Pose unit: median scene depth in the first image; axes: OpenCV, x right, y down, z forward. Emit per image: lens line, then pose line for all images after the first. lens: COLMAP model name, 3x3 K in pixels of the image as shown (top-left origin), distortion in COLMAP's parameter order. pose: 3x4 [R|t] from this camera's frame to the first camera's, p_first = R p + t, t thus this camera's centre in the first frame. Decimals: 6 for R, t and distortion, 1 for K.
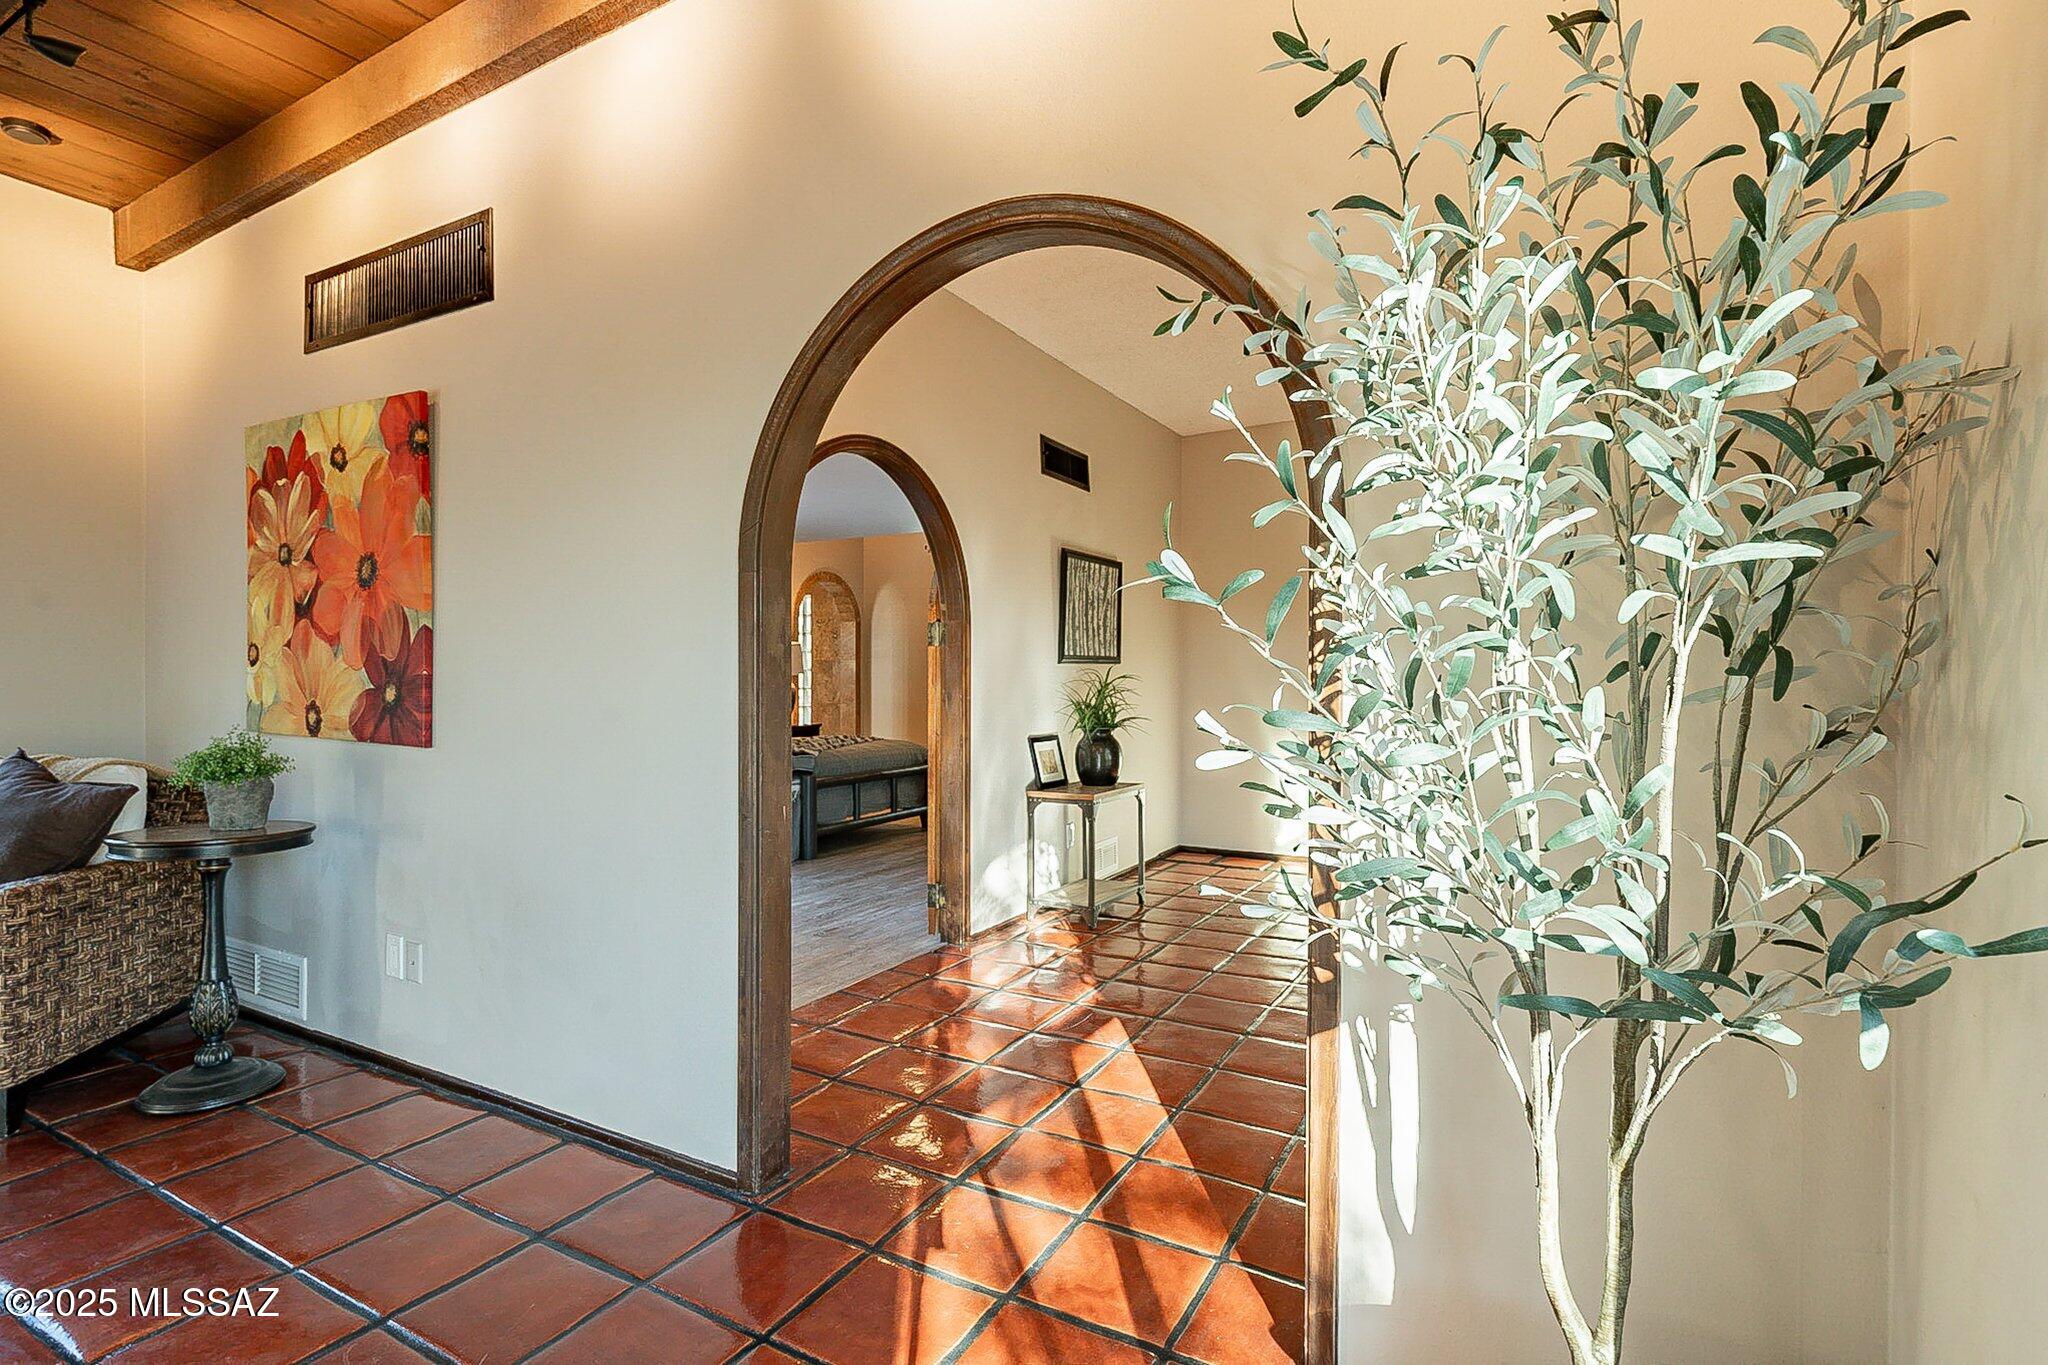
lens RADIAL K [[984.5, 0, 1020.2], [0, 984.5, 683.3], [0, 0, 1]] dist [-0.006886, -0.000465]
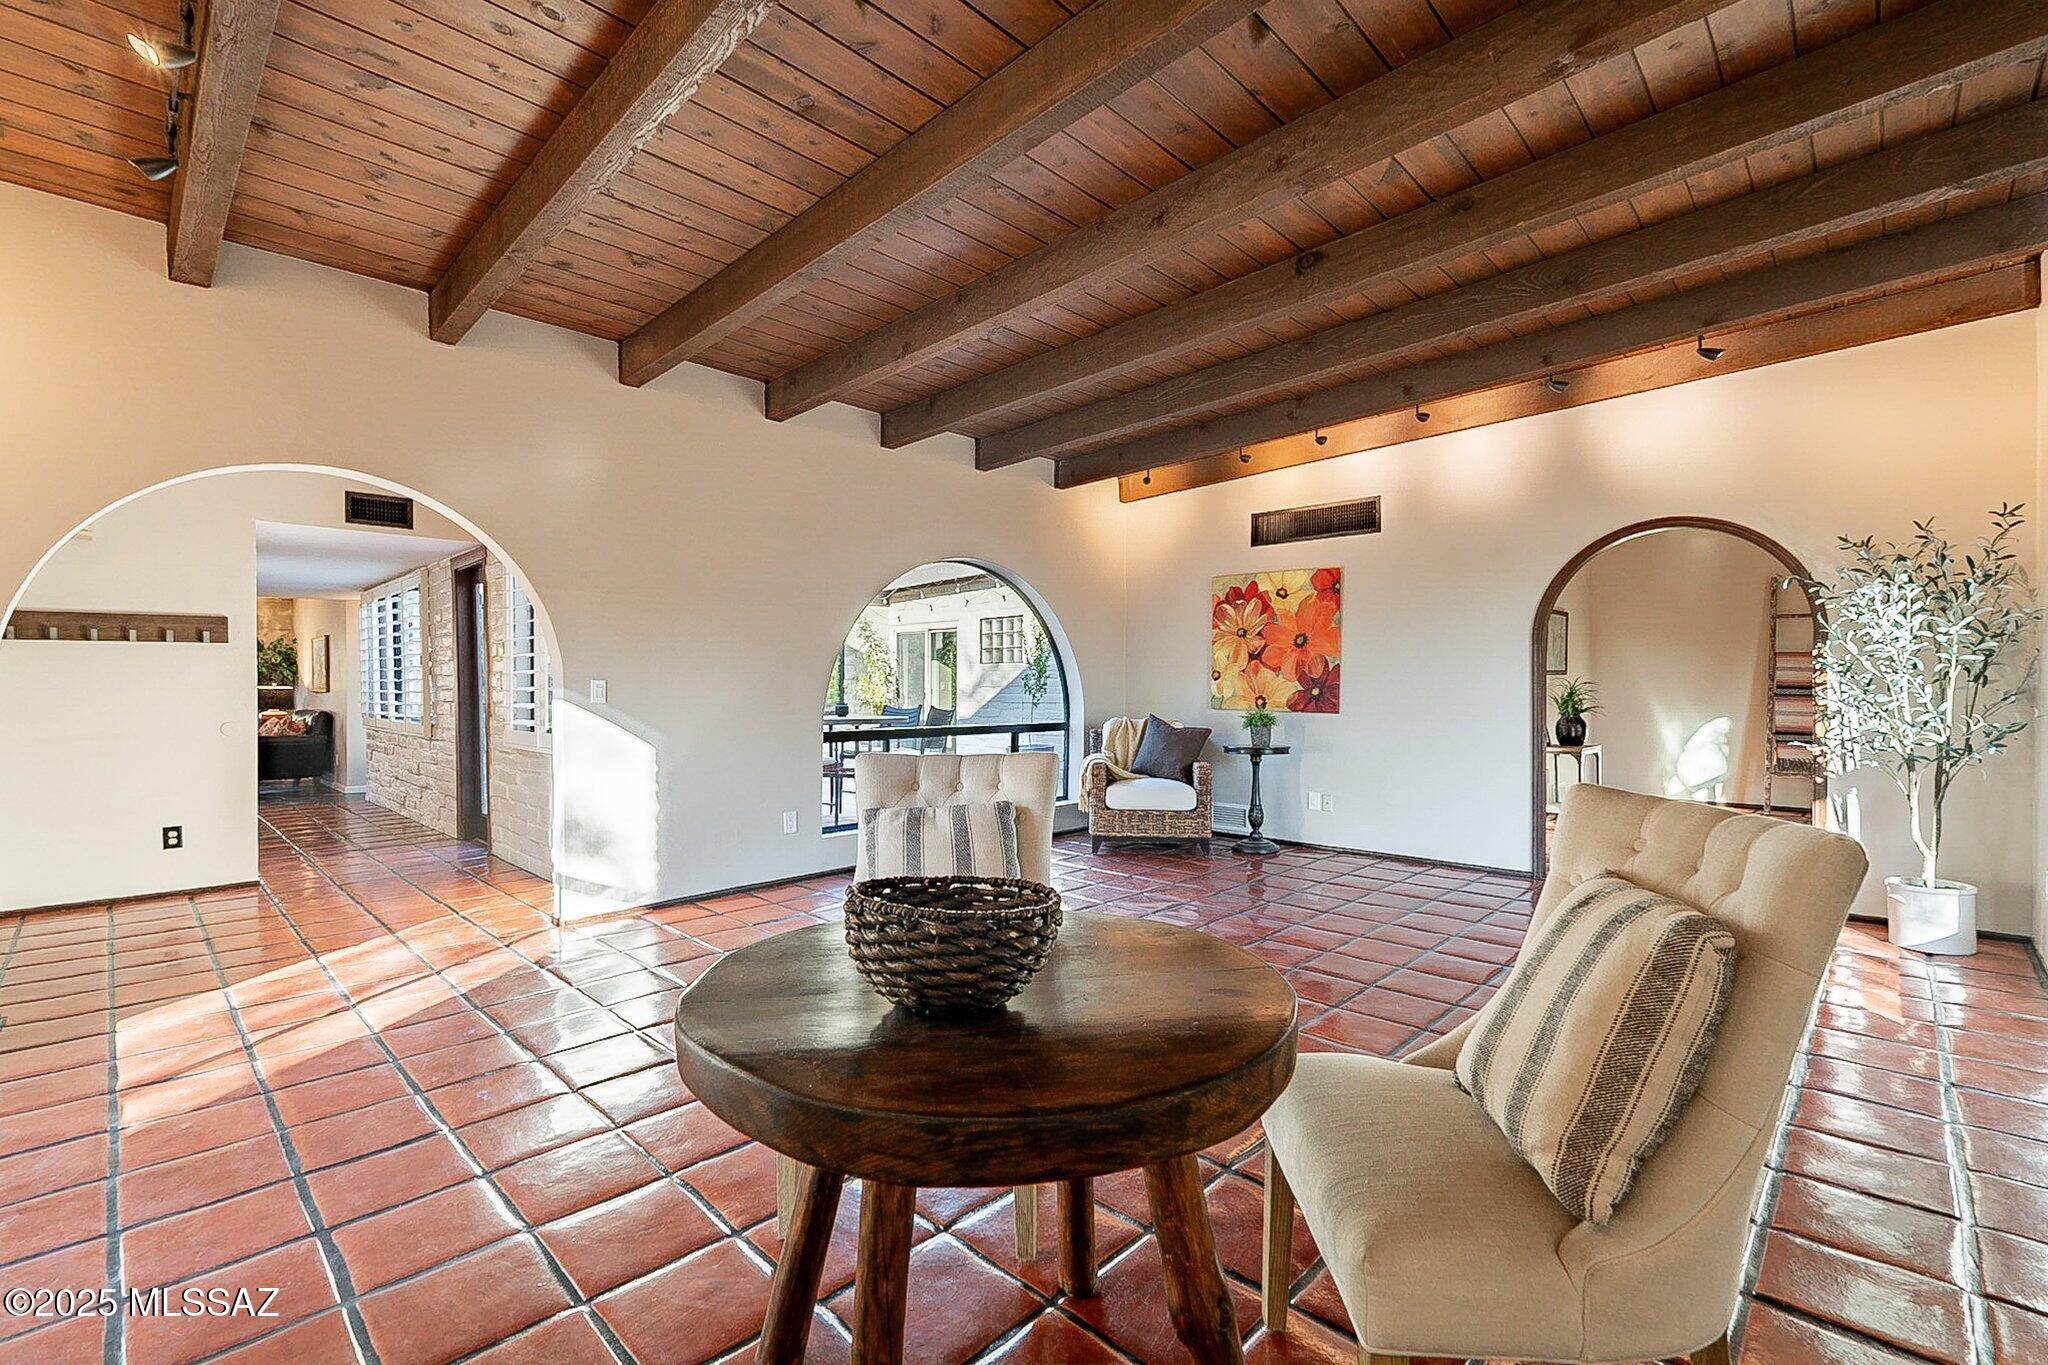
lens RADIAL K [[898.3, 0, 1014.4], [0, 898.3, 683.9], [0, 0, 1]] dist [-0.001725, 0.001396]
pose [[0.964426, -0.005397, -0.264298, -0.762221], [0.003684, 0.999969, -0.006976, 0.004708], [0.264328, 0.005754, 0.964416, -1.311679]]
